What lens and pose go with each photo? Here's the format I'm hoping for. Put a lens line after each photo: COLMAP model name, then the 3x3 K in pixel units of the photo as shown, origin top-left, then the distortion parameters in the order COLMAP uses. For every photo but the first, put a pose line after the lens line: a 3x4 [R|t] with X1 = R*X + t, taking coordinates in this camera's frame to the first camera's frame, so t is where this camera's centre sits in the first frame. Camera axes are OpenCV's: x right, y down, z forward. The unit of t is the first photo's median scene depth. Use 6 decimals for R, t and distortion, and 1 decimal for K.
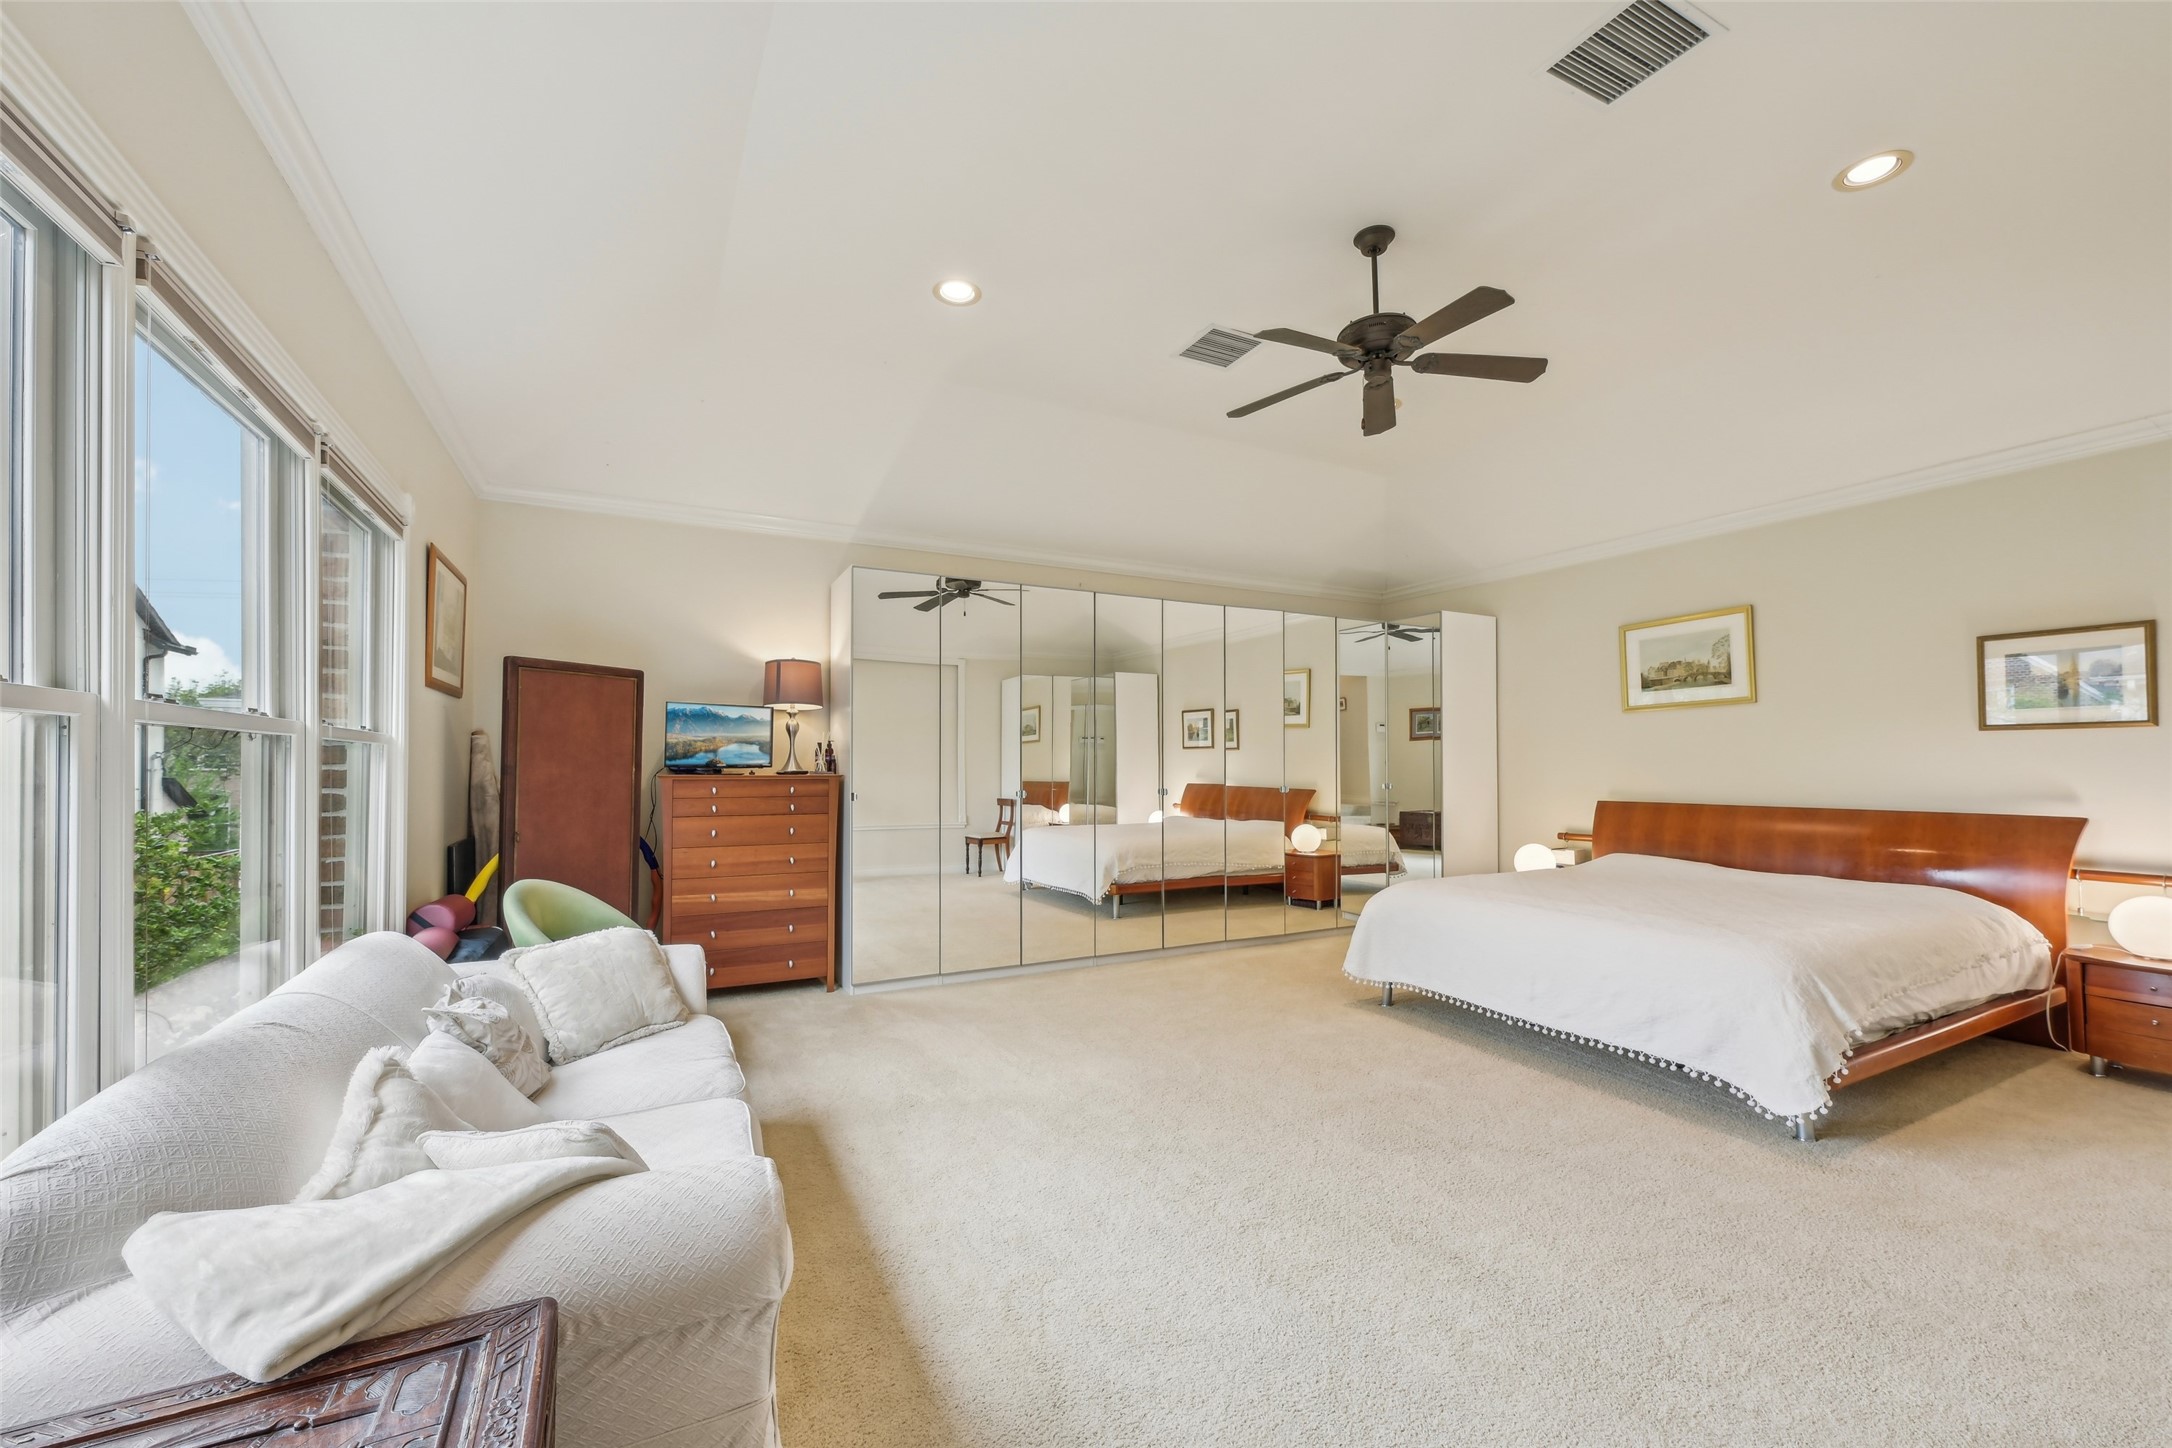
lens RADIAL K [[864.2, 0, 1093.8], [0, 864.2, 736.9], [0, 0, 1]] dist [-0.000892, -0.000185]
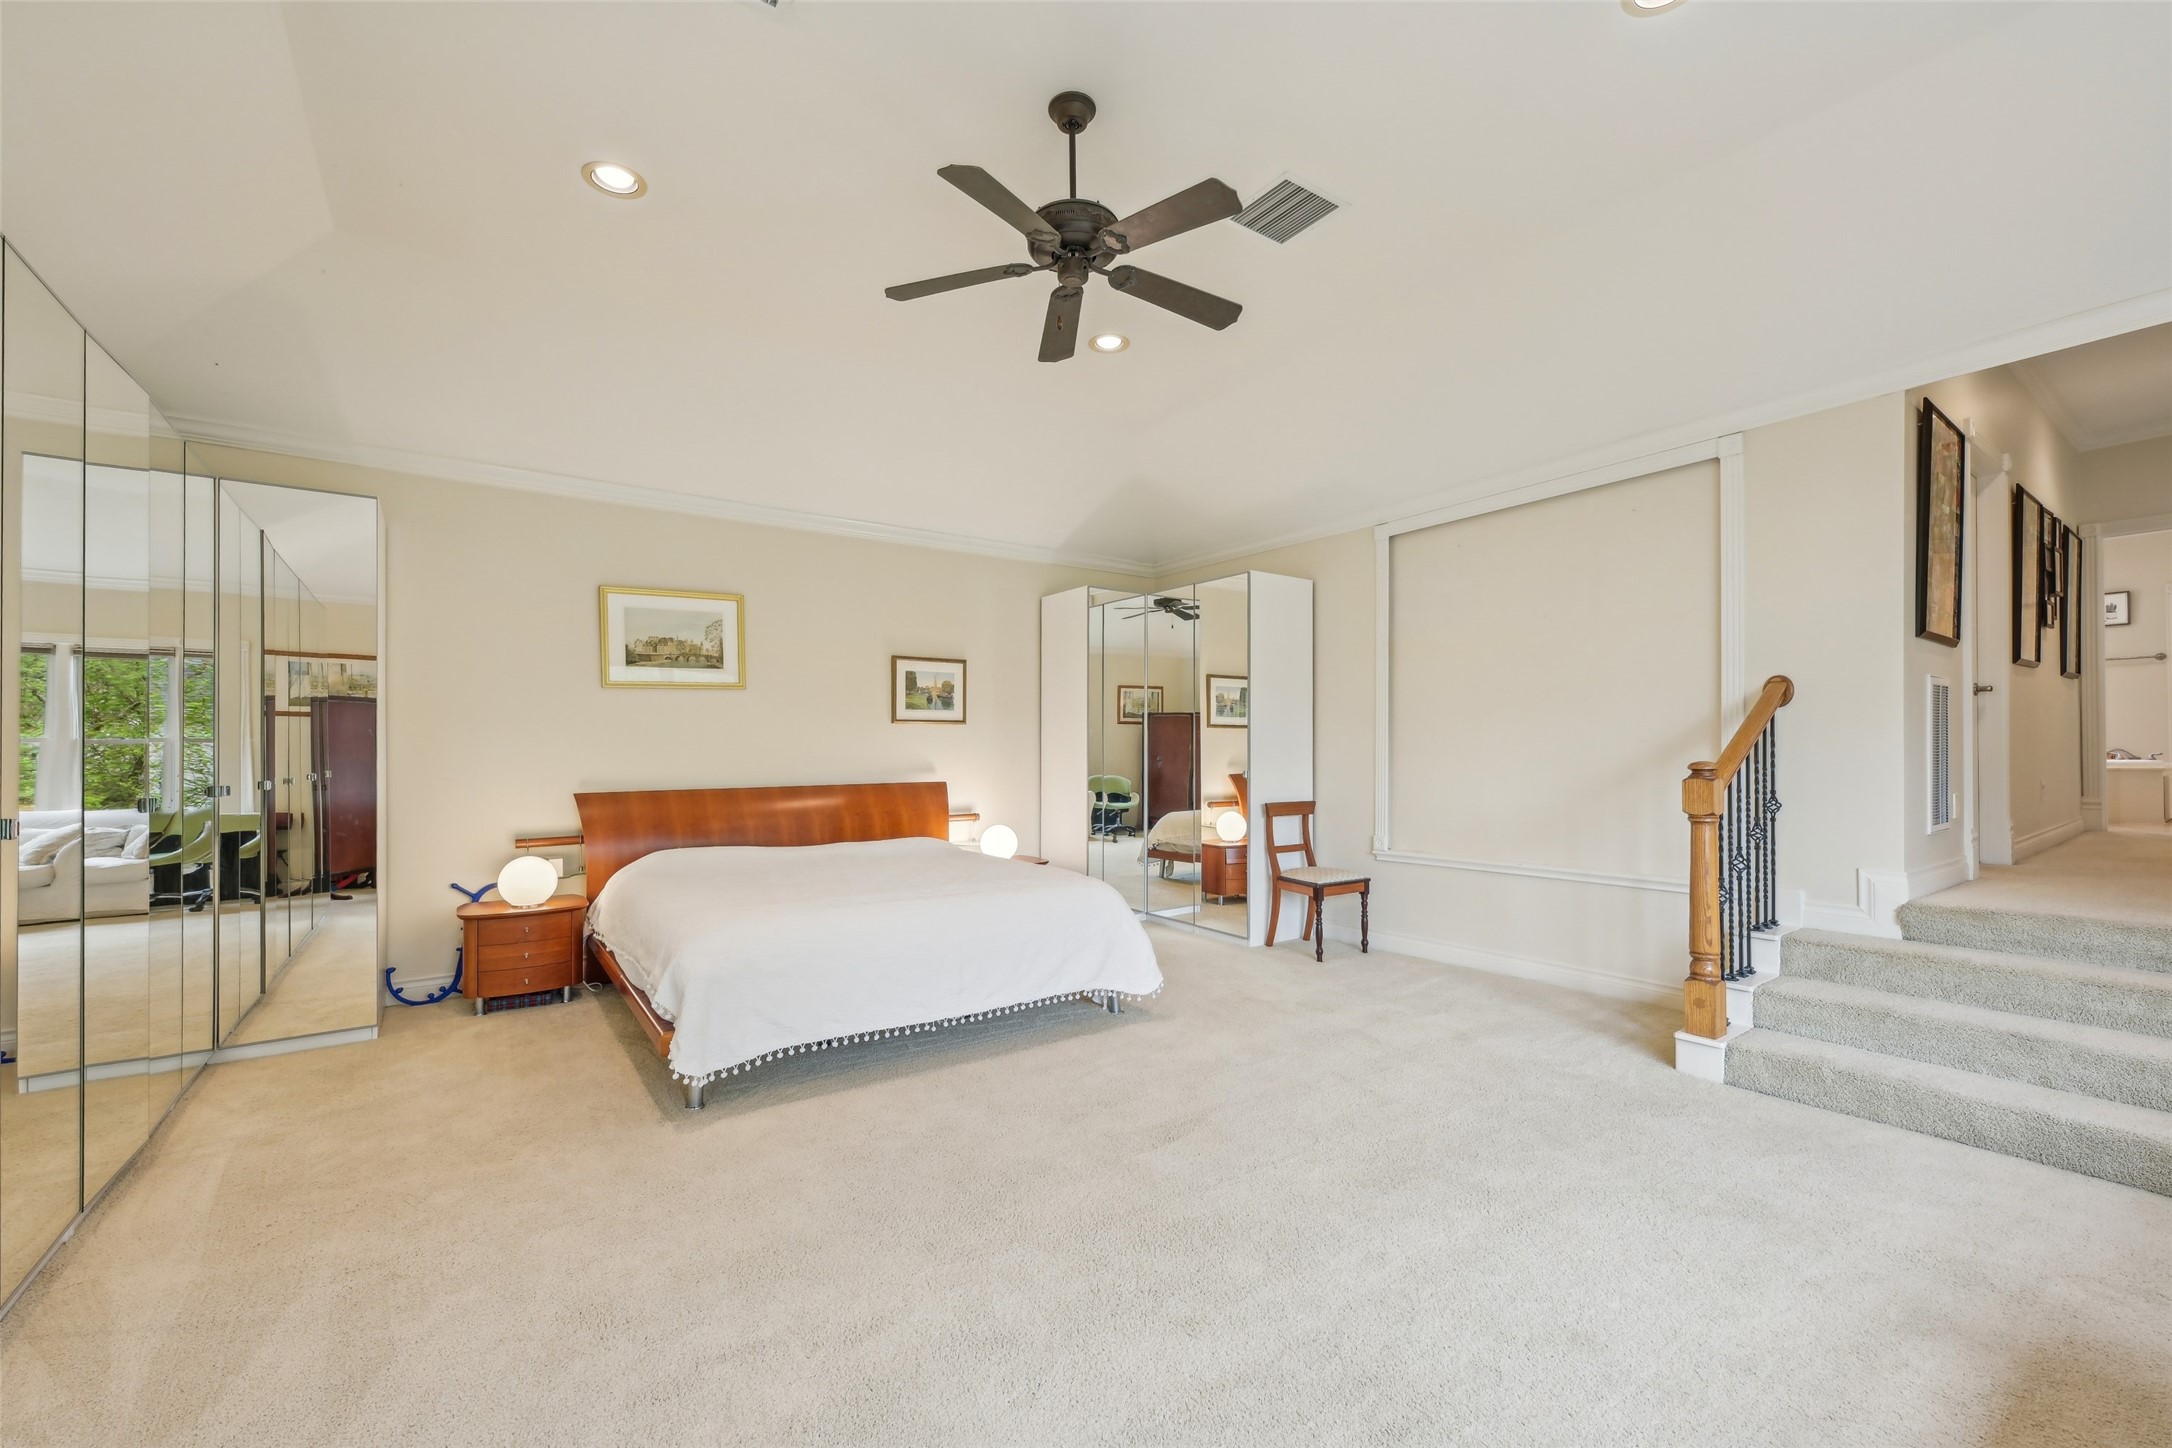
lens RADIAL K [[893.6, 0, 1091.5], [0, 893.6, 738.7], [0, 0, 1]] dist [0.001869, 0.000037]
pose [[-0.135828, 0.007059, 0.990707, -0.364290], [-0.027315, 0.999568, -0.010867, 0.020408], [-0.990356, -0.028537, -0.135577, 0.730062]]
